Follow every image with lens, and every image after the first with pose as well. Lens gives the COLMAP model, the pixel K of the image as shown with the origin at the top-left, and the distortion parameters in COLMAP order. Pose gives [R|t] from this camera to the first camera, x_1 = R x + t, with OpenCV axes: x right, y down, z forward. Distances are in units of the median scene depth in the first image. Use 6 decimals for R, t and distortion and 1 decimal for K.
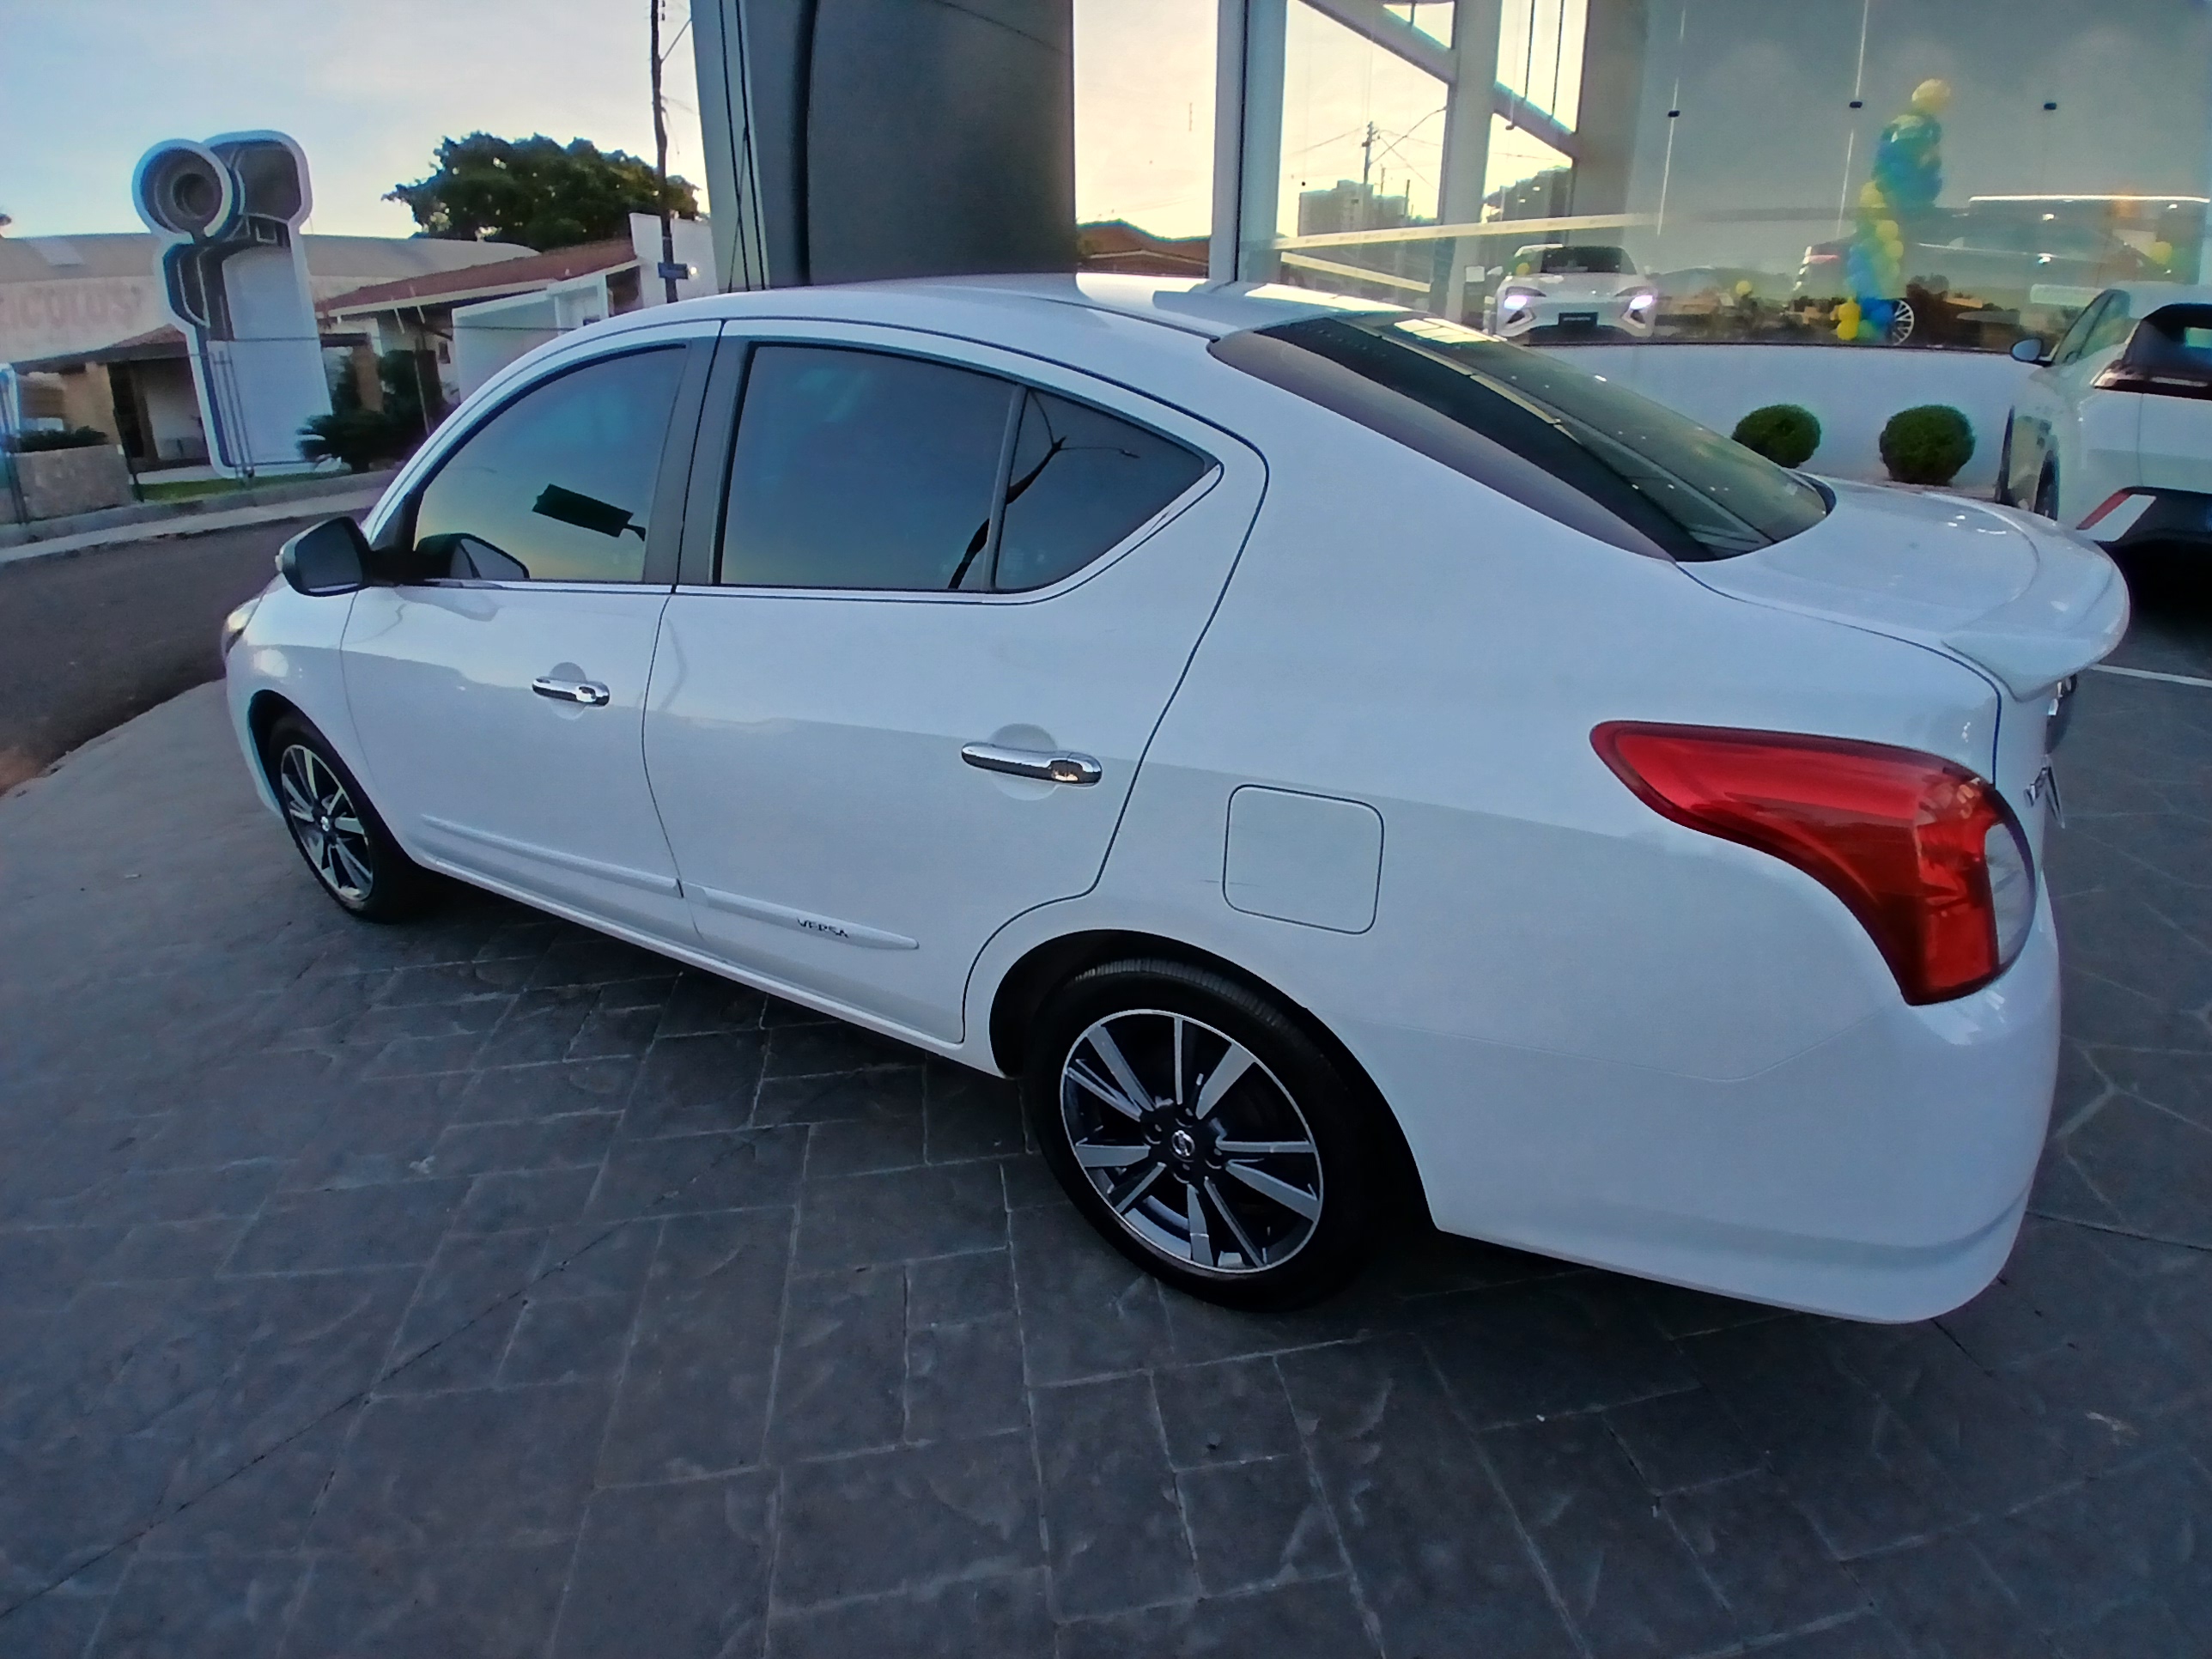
lens RADIAL K [[1107.2, 0, 1102.6], [0, 1107.2, 865.8], [0, 0, 1]] dist [0.000049, -0.038988]
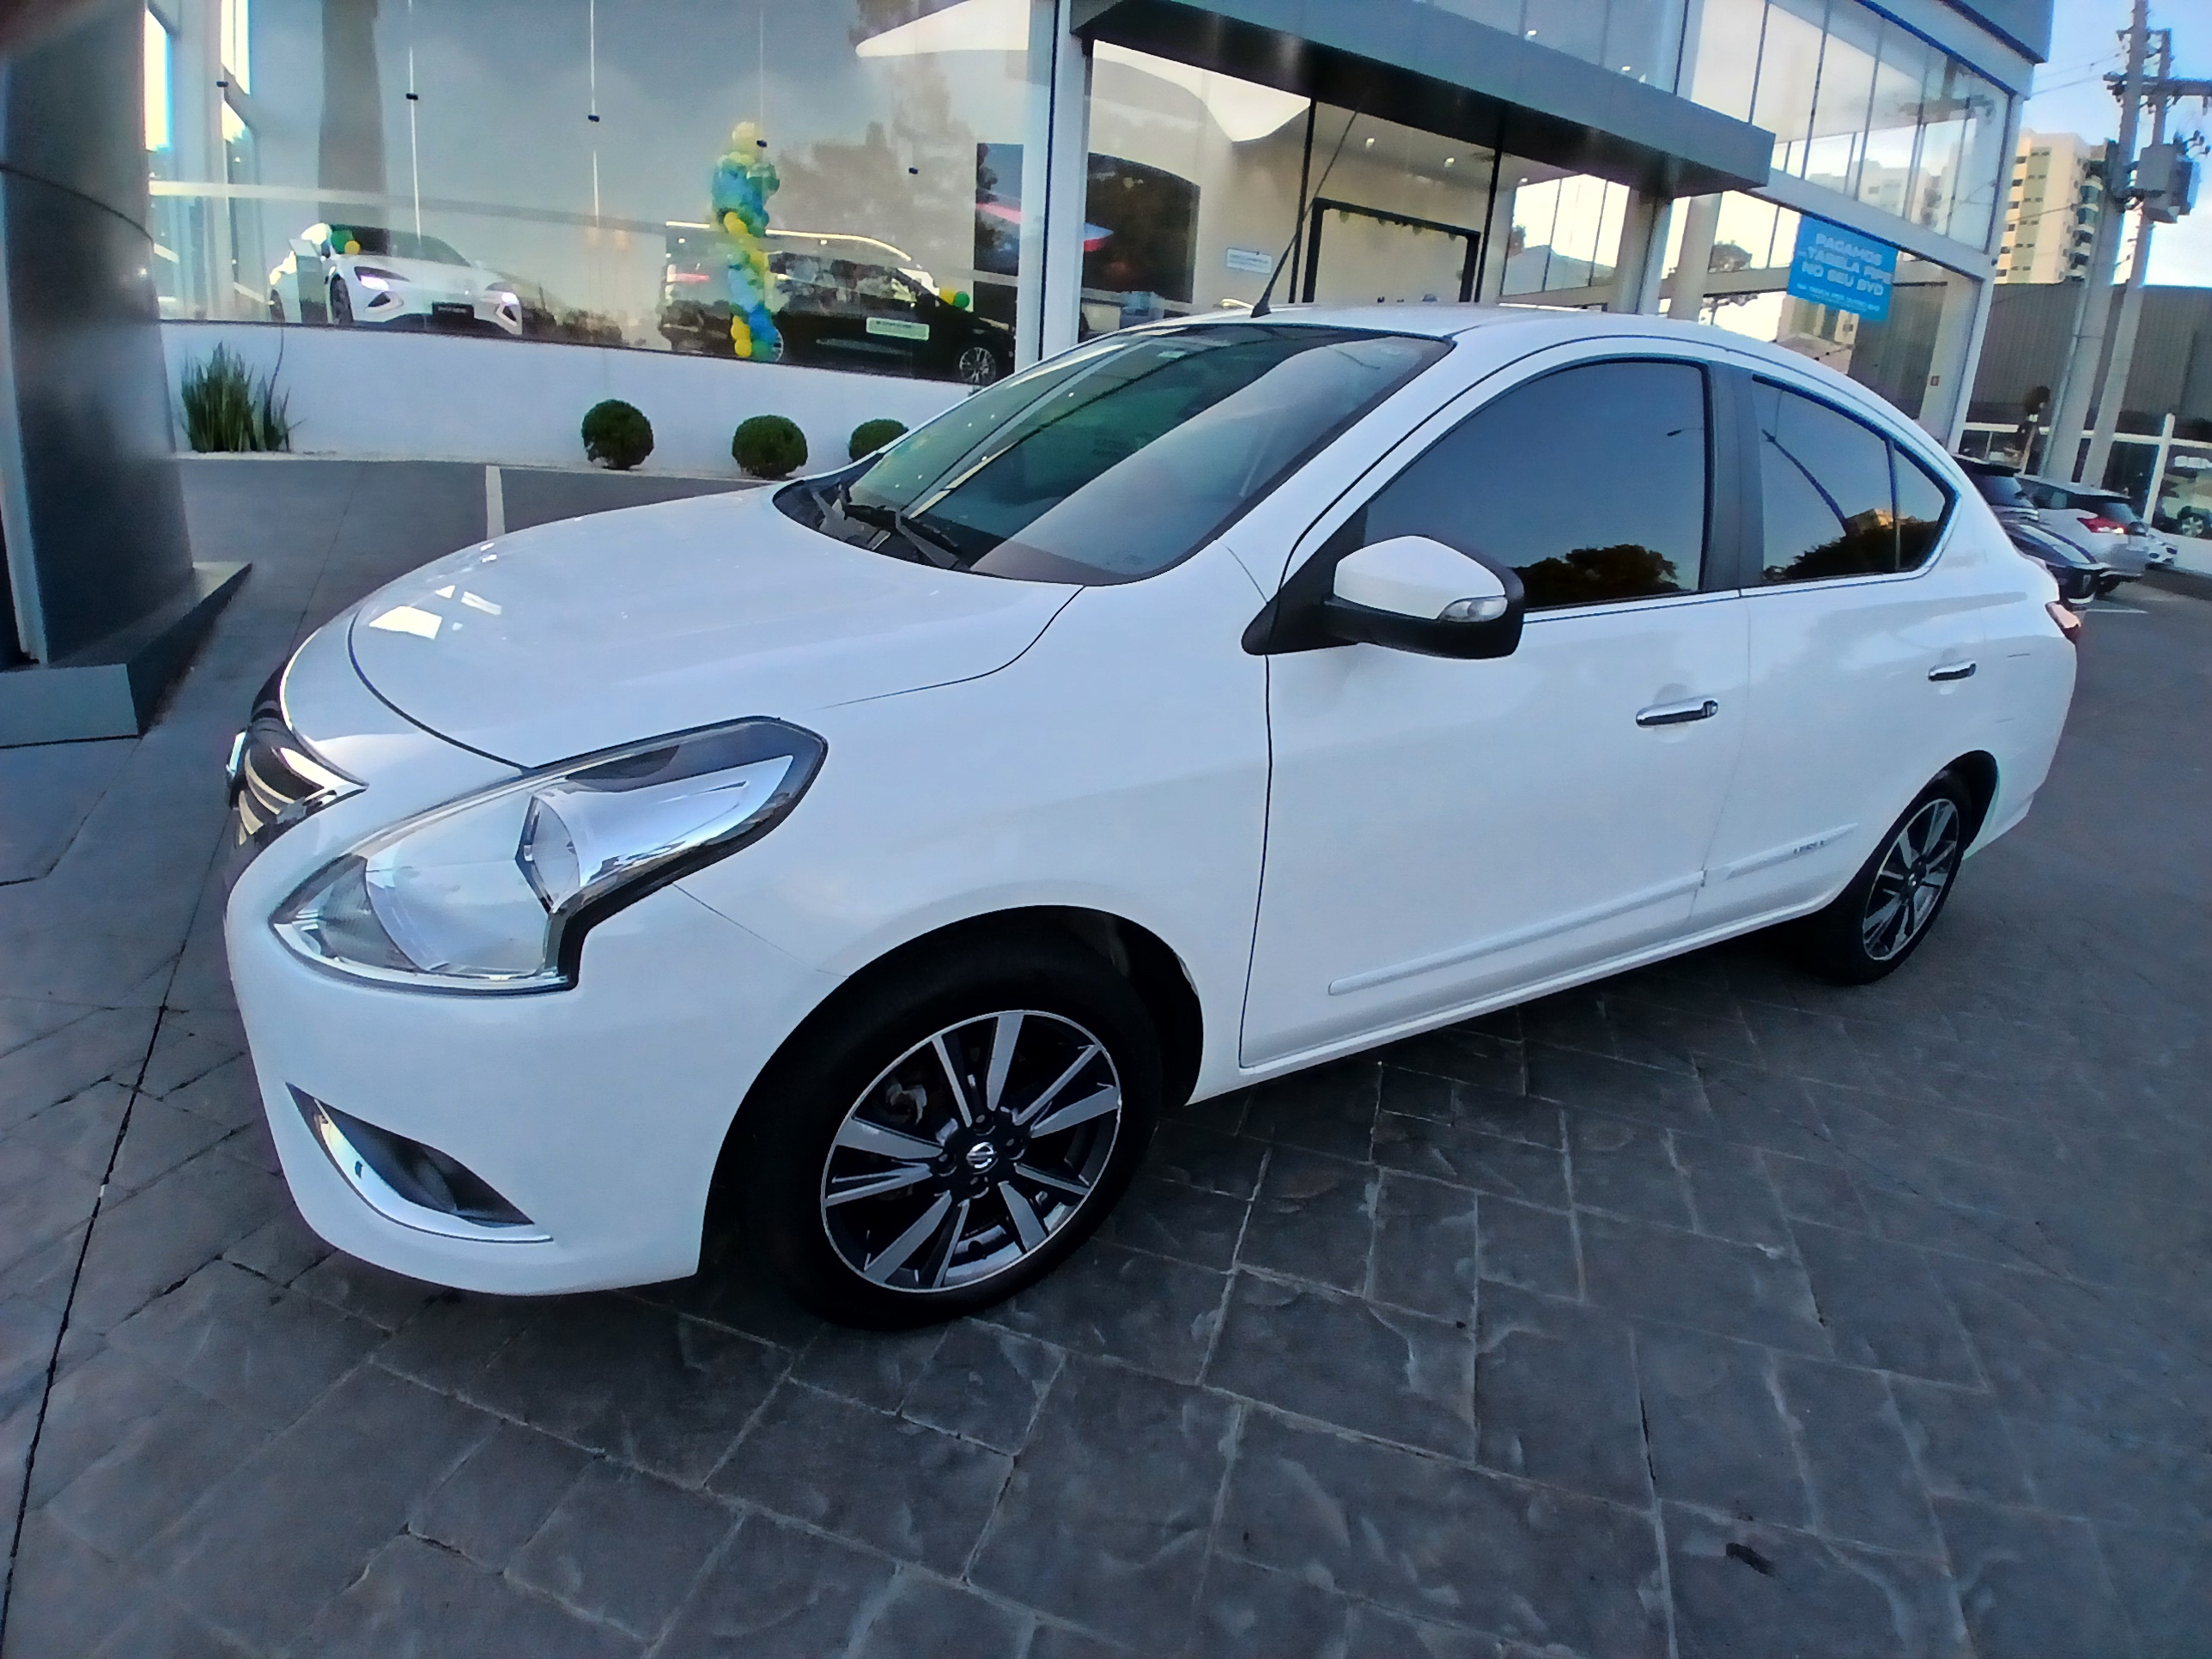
lens RADIAL K [[1072.9, 0, 1099.3], [0, 1072.9, 905.6], [0, 0, 1]] dist [-0.019913, -0.032933]
pose [[0.450363, -0.314760, 0.835523, -1.196774], [0.275959, 0.939051, 0.205014, -0.259454], [-0.849129, 0.138240, 0.509775, 0.786409]]
